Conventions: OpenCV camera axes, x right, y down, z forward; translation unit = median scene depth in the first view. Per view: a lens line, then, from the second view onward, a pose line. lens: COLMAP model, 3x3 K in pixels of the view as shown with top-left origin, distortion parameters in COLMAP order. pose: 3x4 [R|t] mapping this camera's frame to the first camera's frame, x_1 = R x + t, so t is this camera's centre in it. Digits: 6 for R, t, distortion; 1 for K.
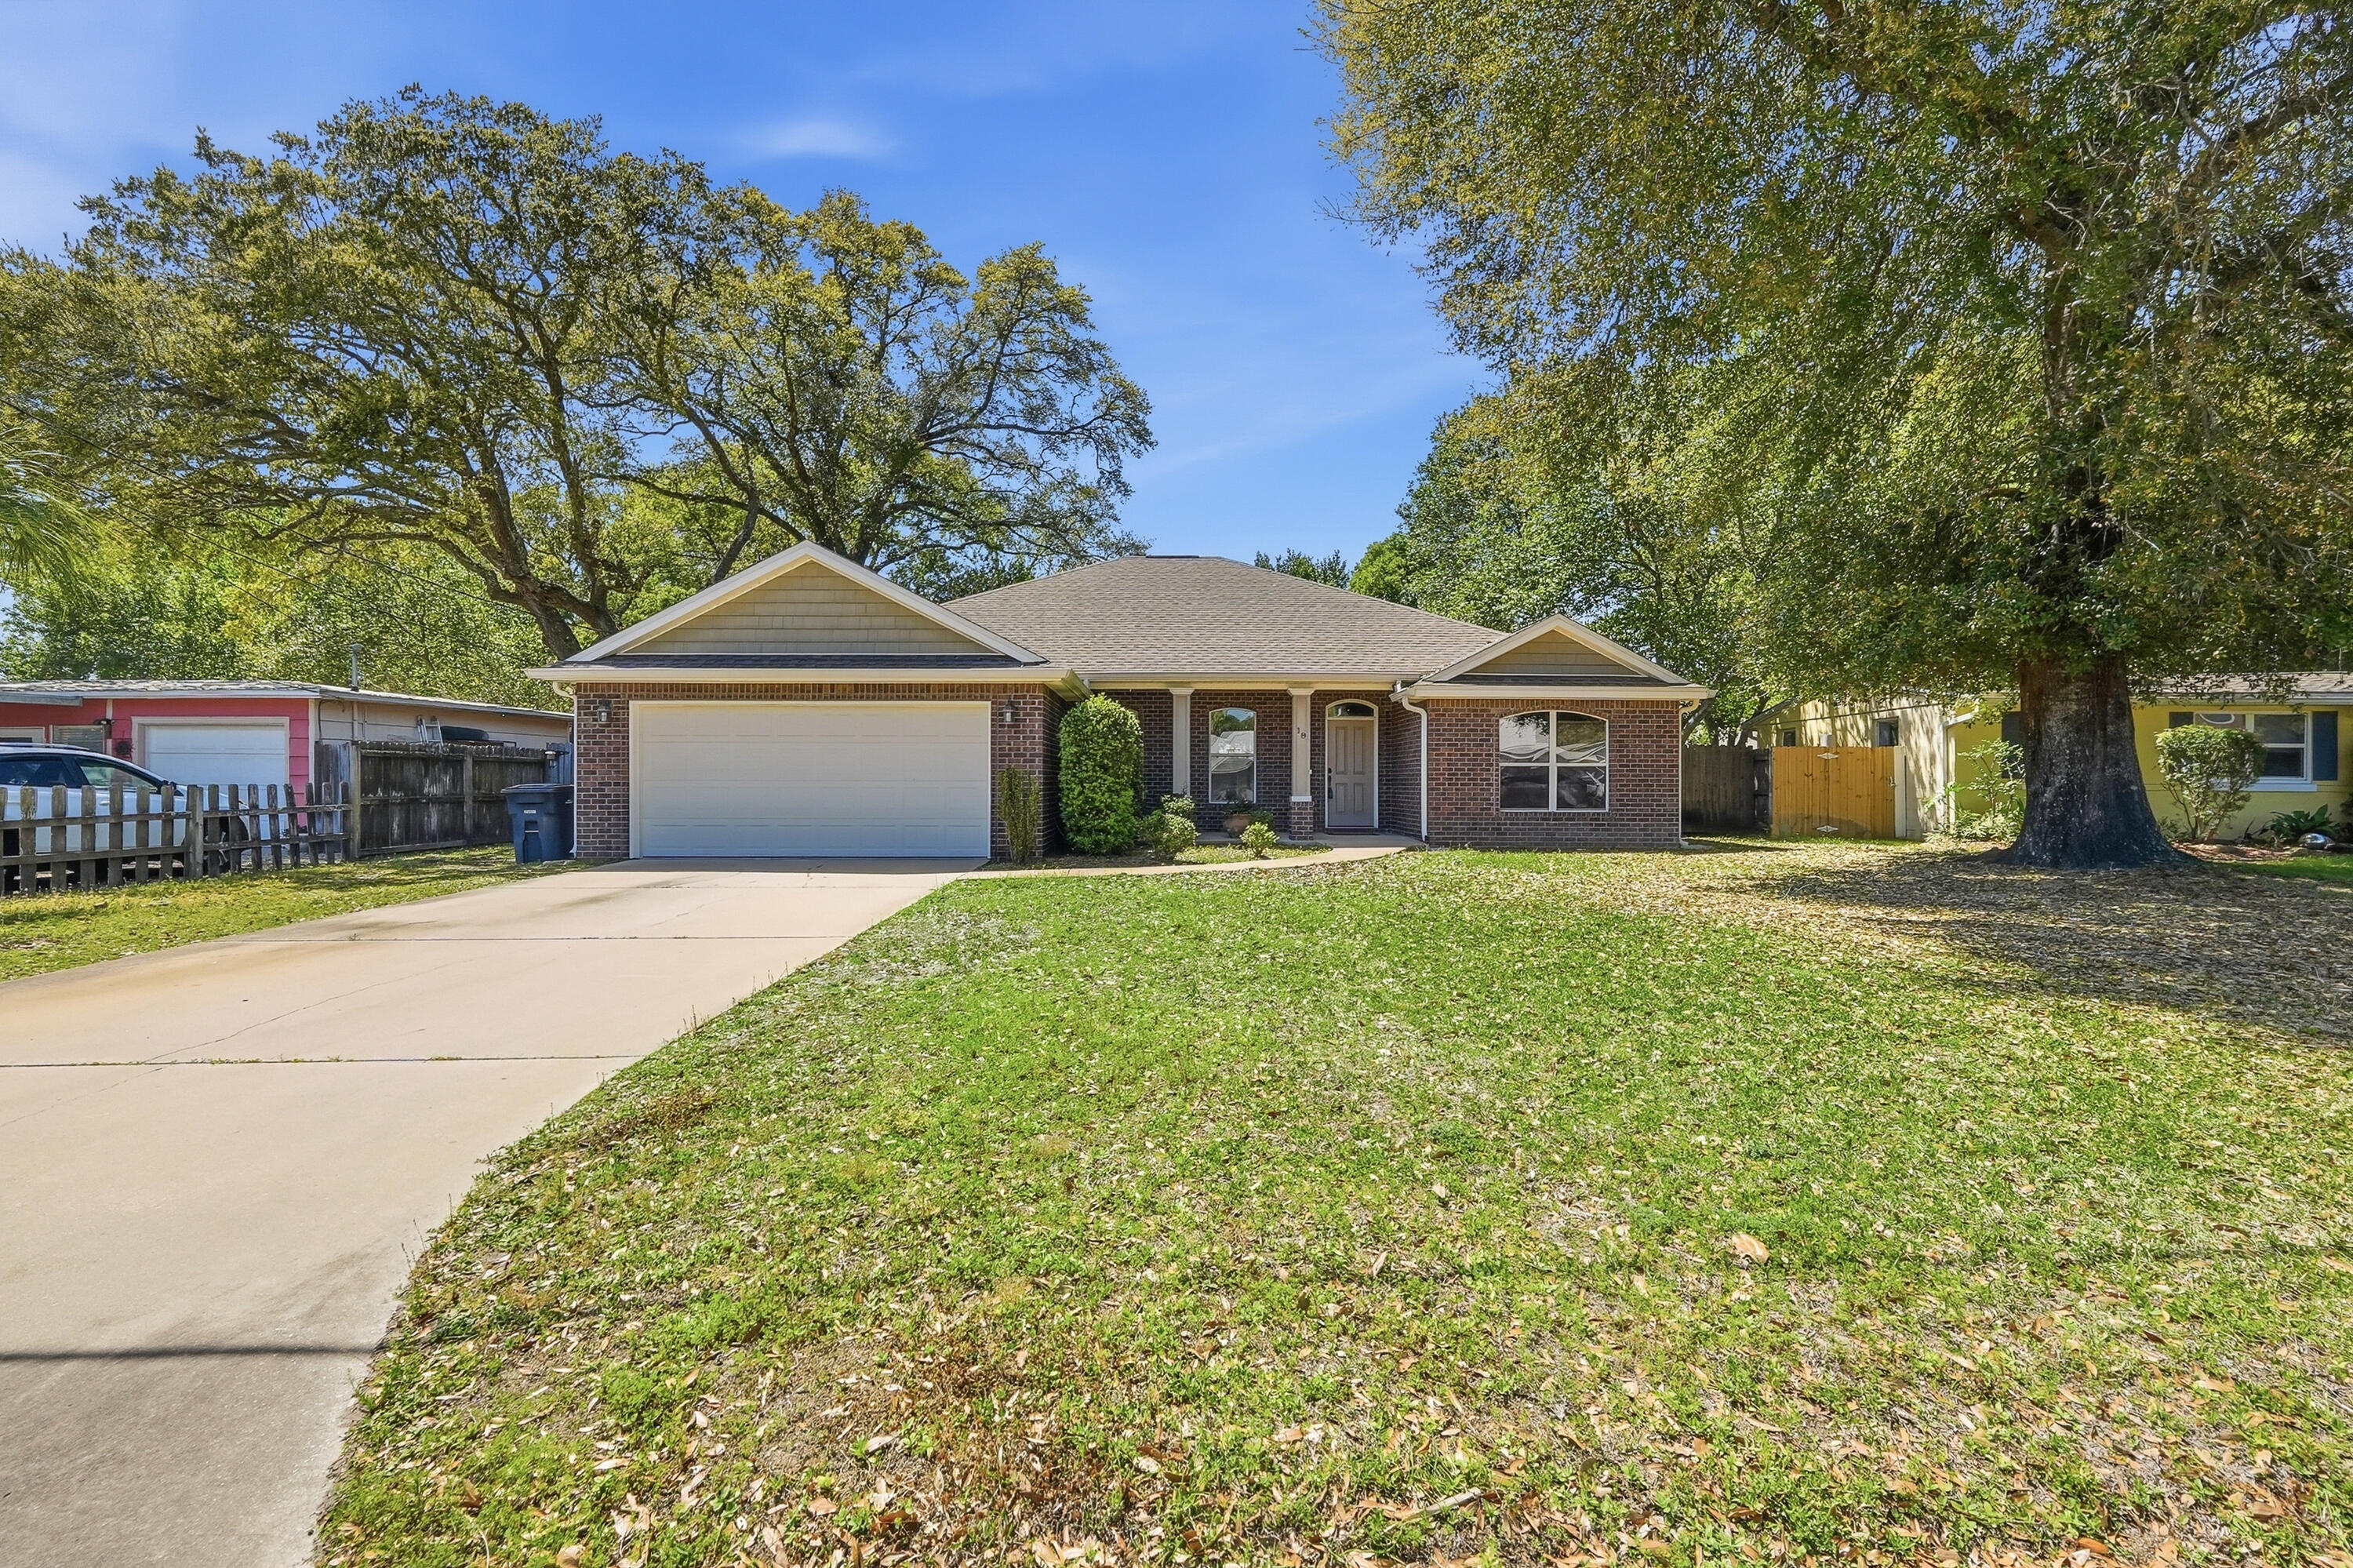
lens RADIAL K [[1036.1, 0, 1221.3], [0, 1036.1, 771.0], [0, 0, 1]] dist [-0.010685, 0.004962]
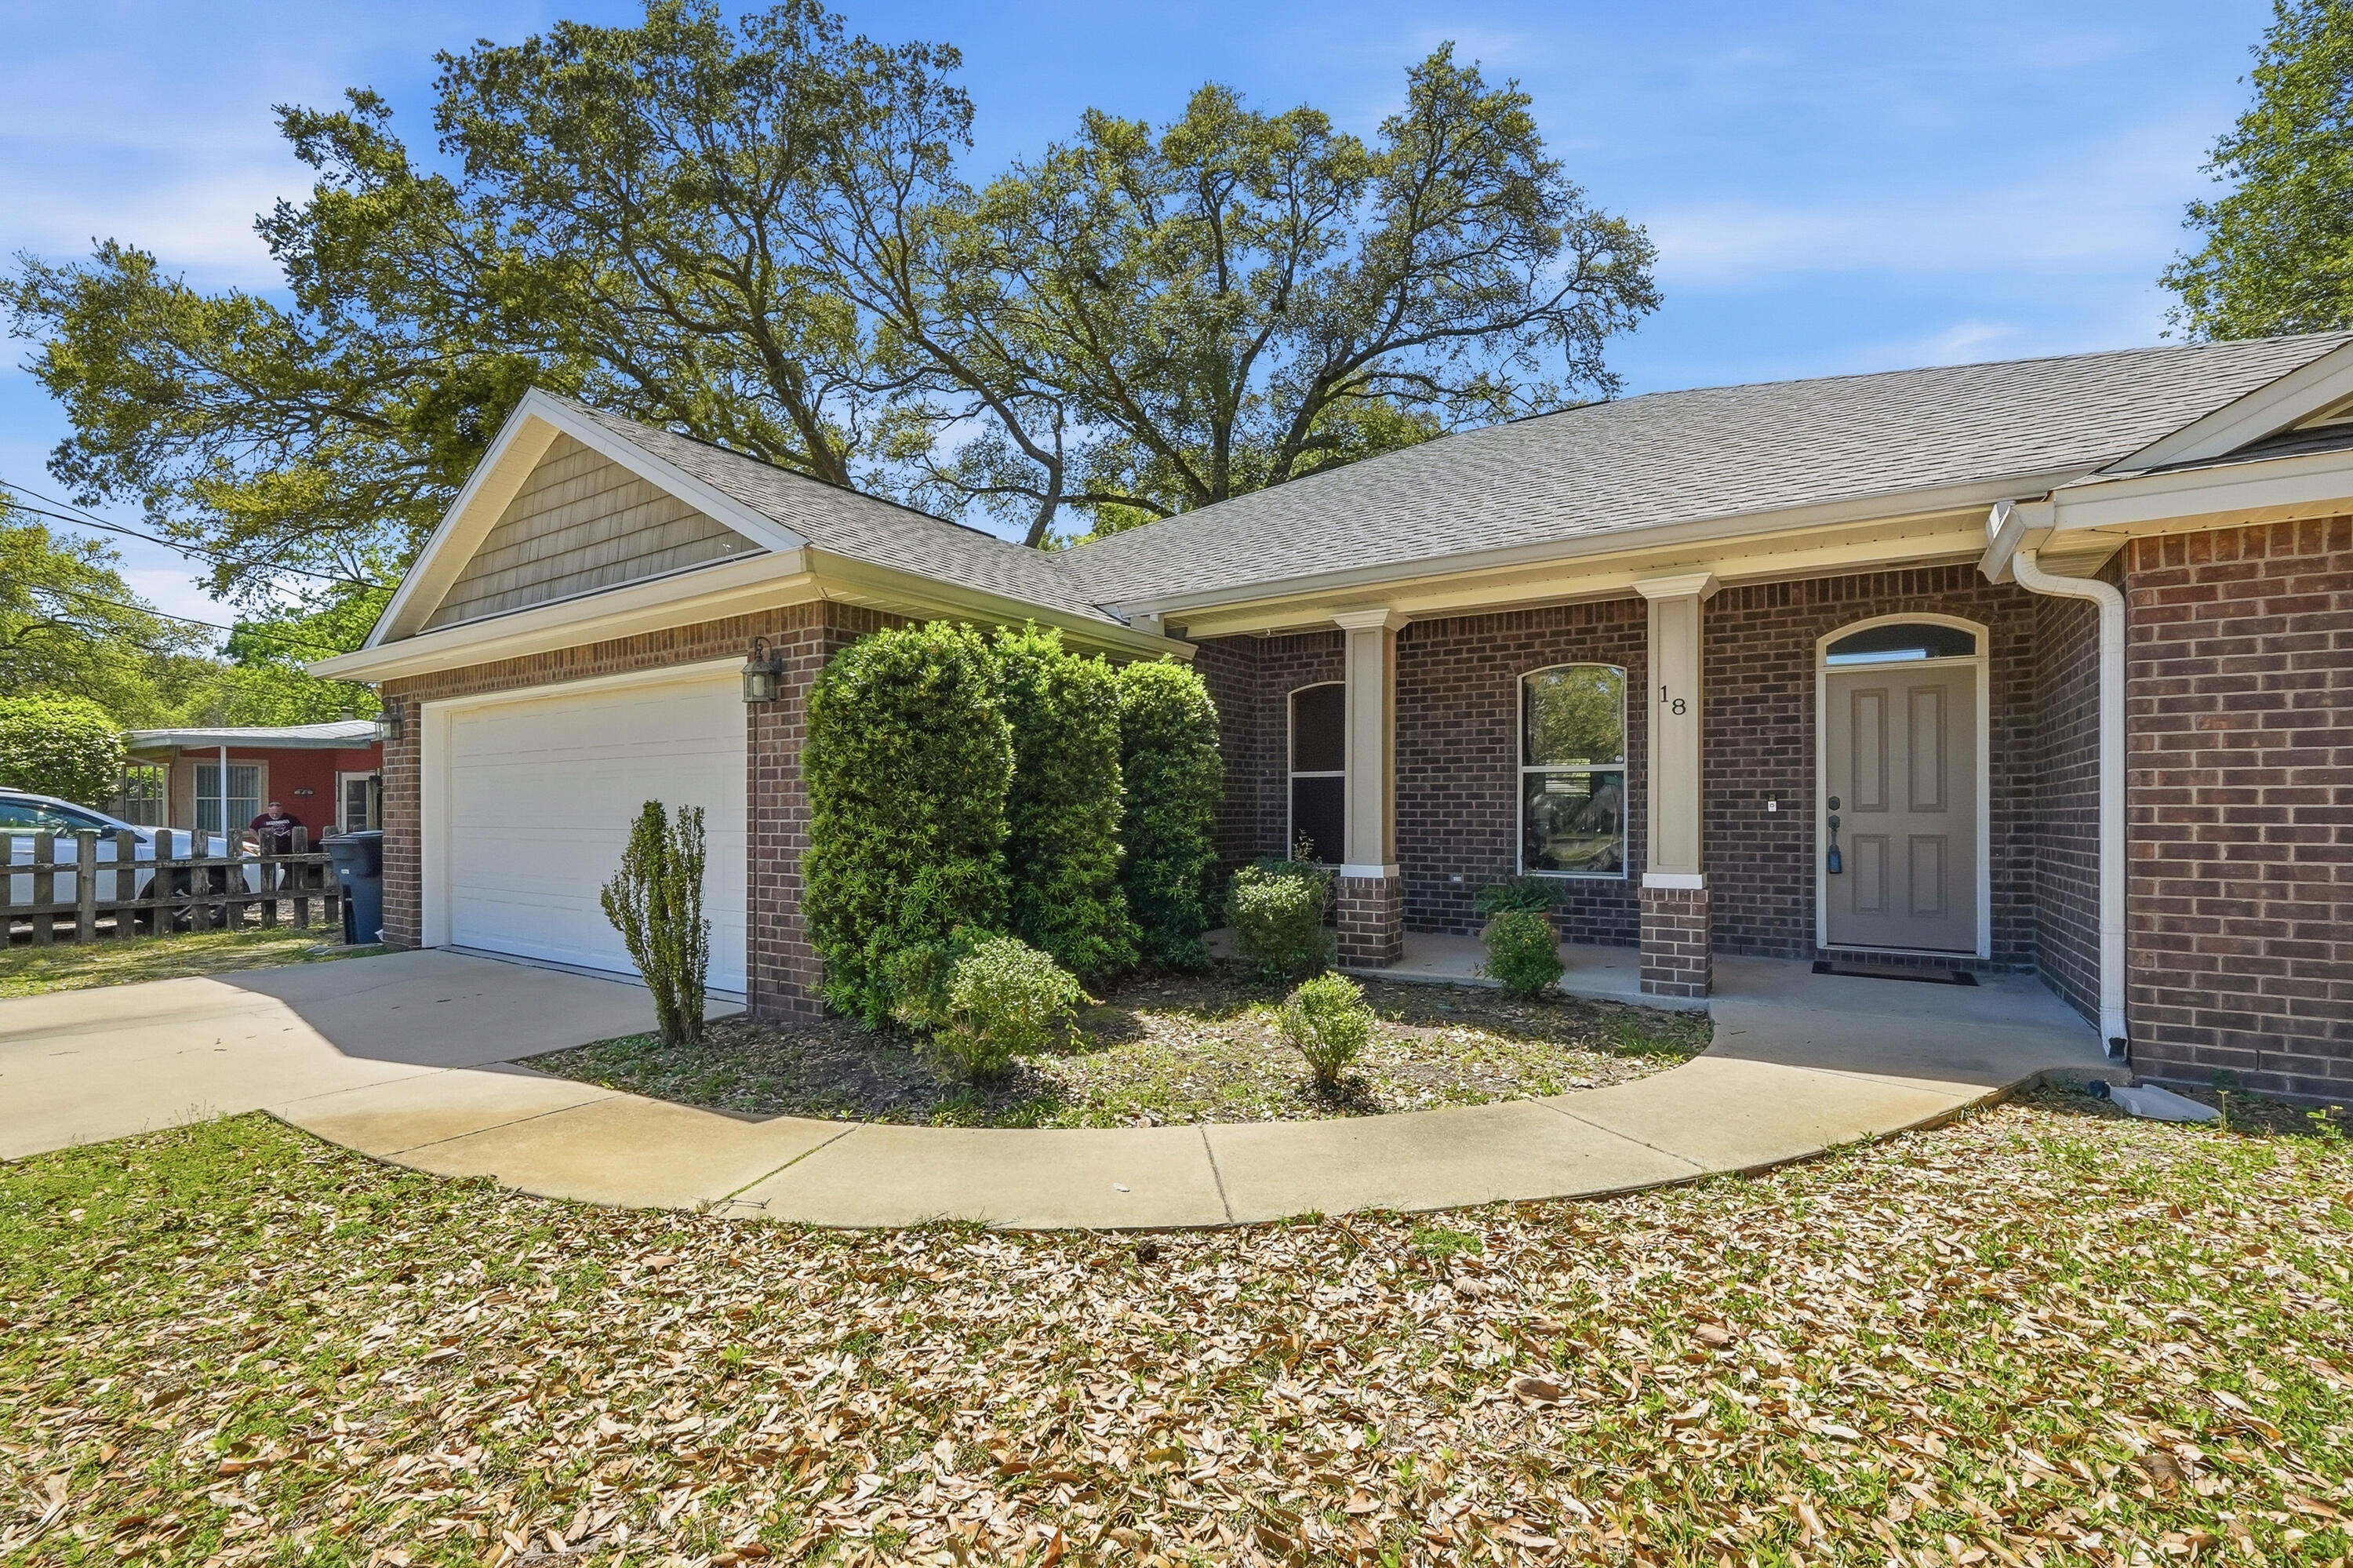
lens RADIAL K [[1020.5, 0, 1175.8], [0, 1020.5, 813.9], [0, 0, 1]] dist [-0.008023, 0.002278]
pose [[0.803680, 0.000064, -0.595062, 0.158155], [0.006670, 0.999936, 0.009116, -0.001334], [0.595025, -0.011296, 0.803628, 0.642601]]
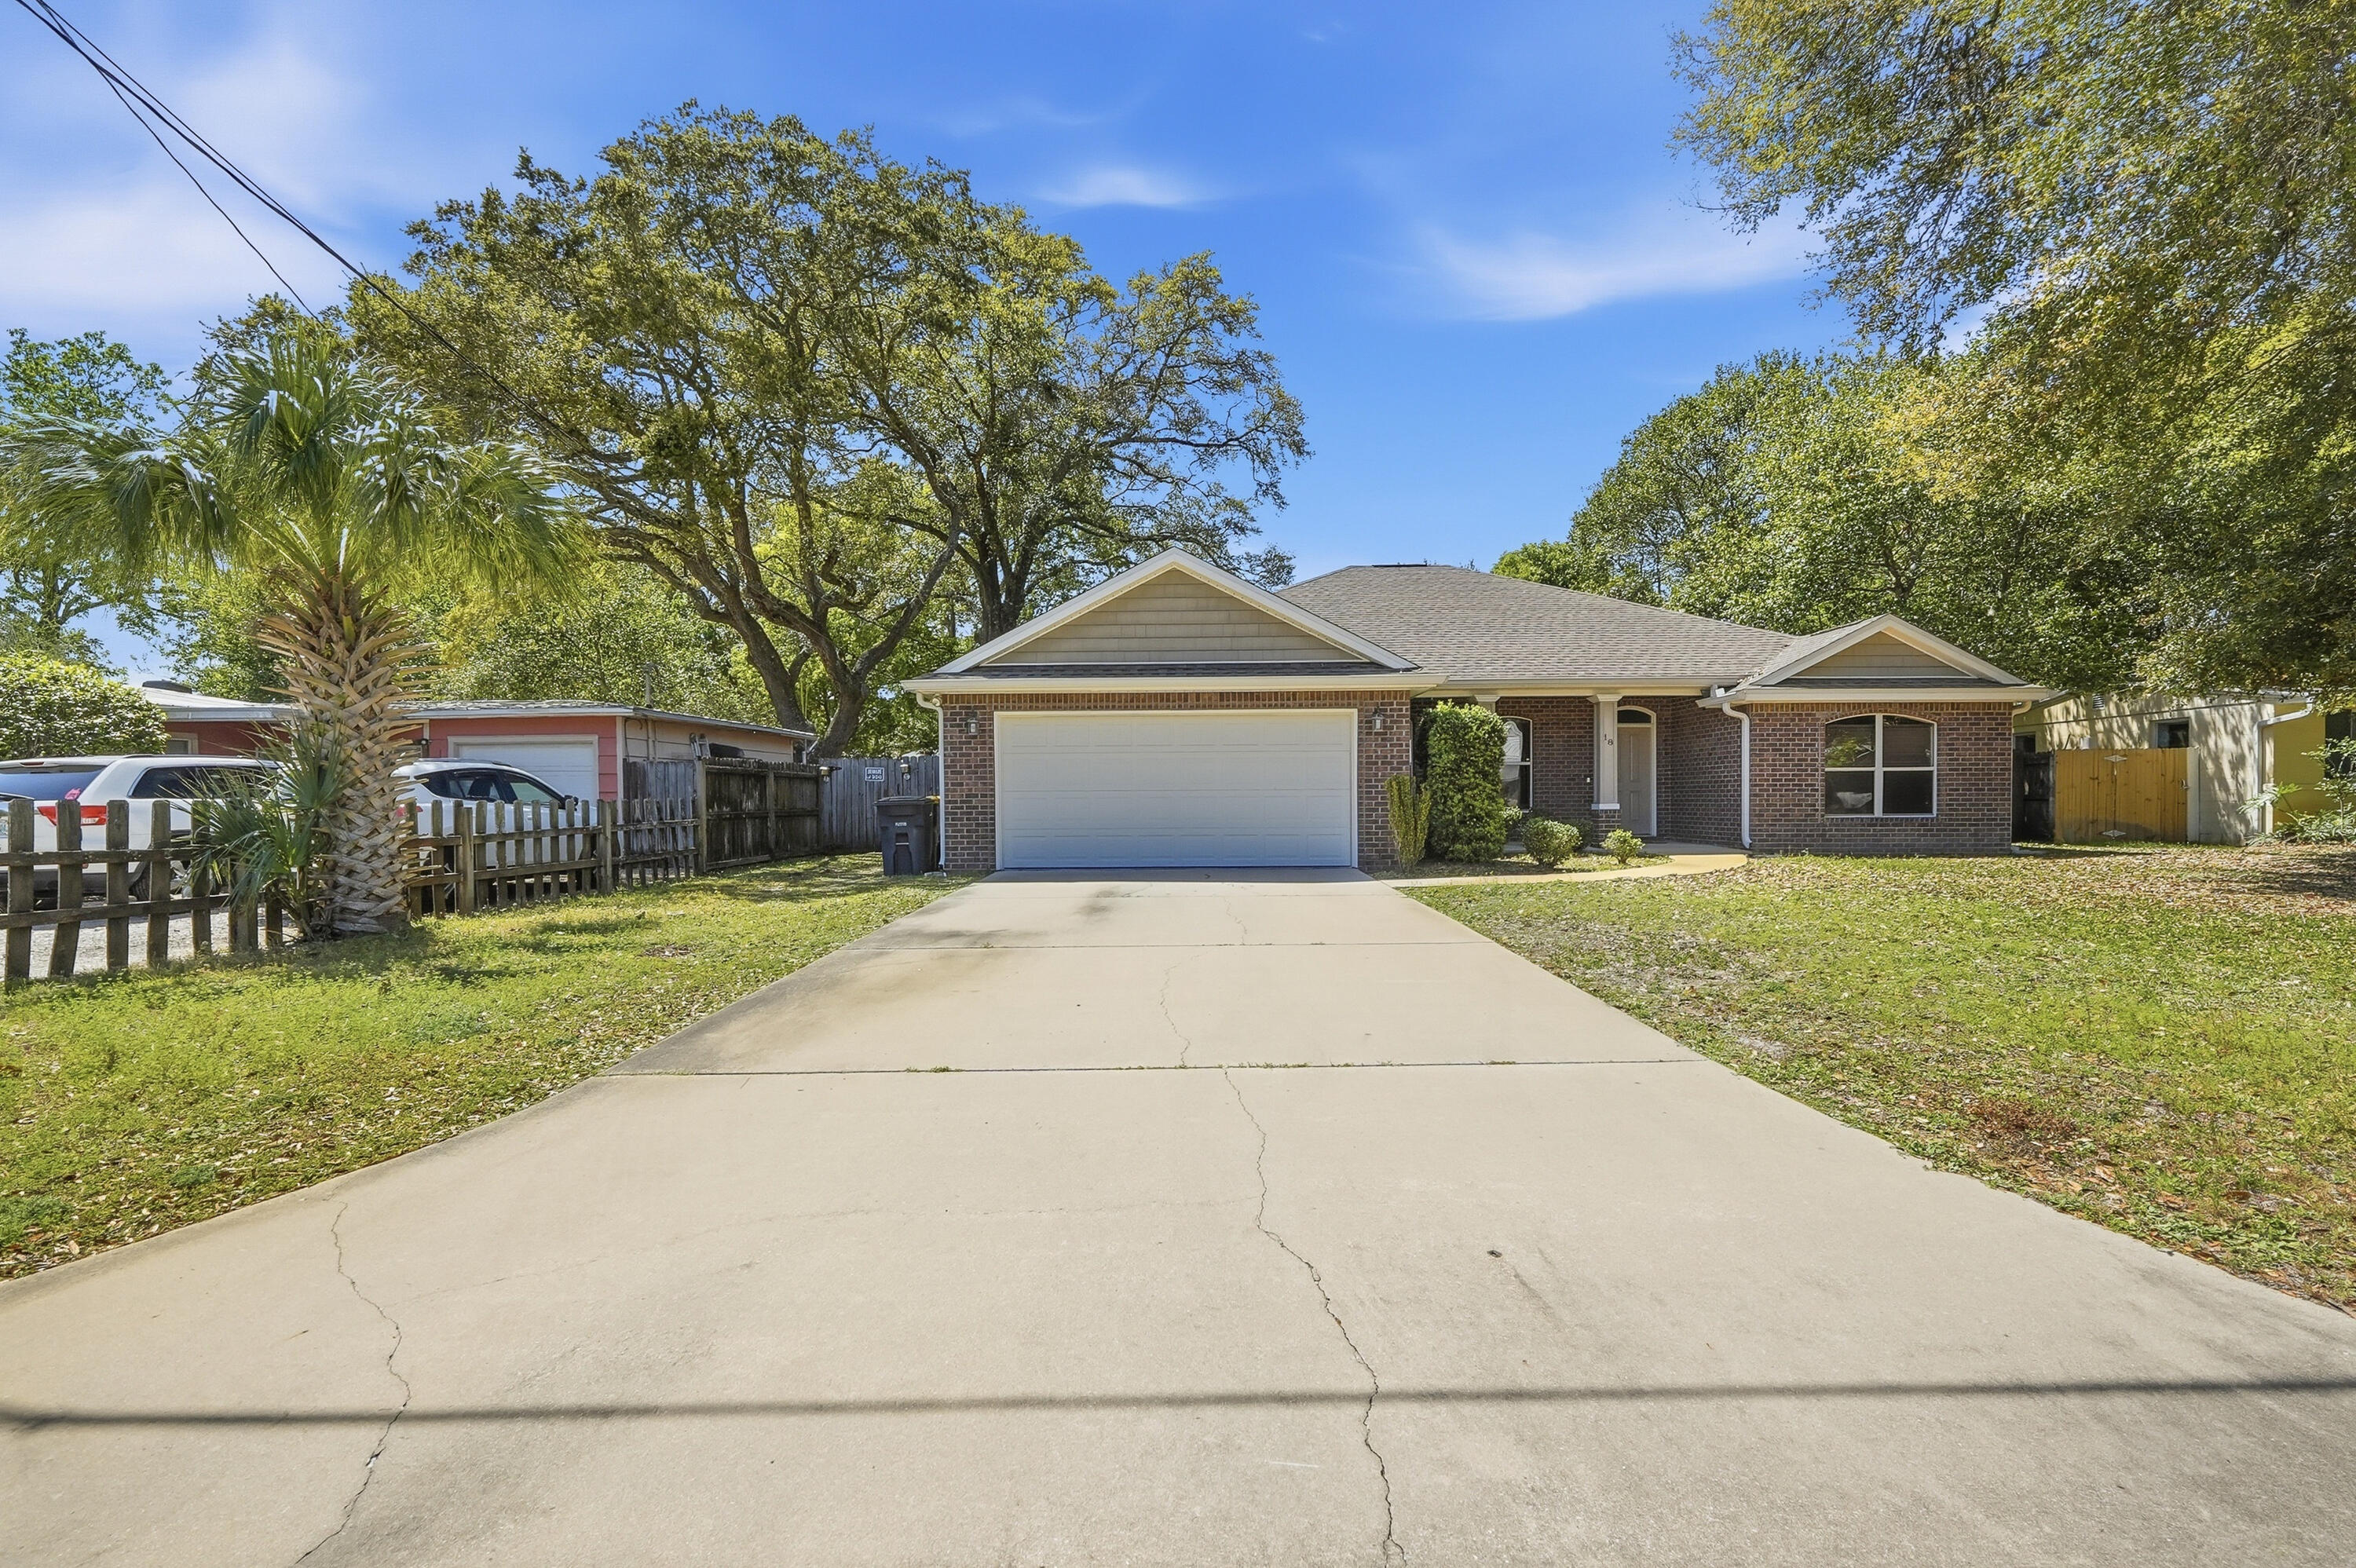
lens RADIAL K [[1037.3, 0, 1212.0], [0, 1037.3, 796.7], [0, 0, 1]] dist [-0.010685, 0.004962]
pose [[0.999394, -0.009469, -0.033490, -0.278561], [0.009753, 0.999918, 0.008313, 0.005820], [0.033408, -0.008634, 0.999404, 0.011752]]
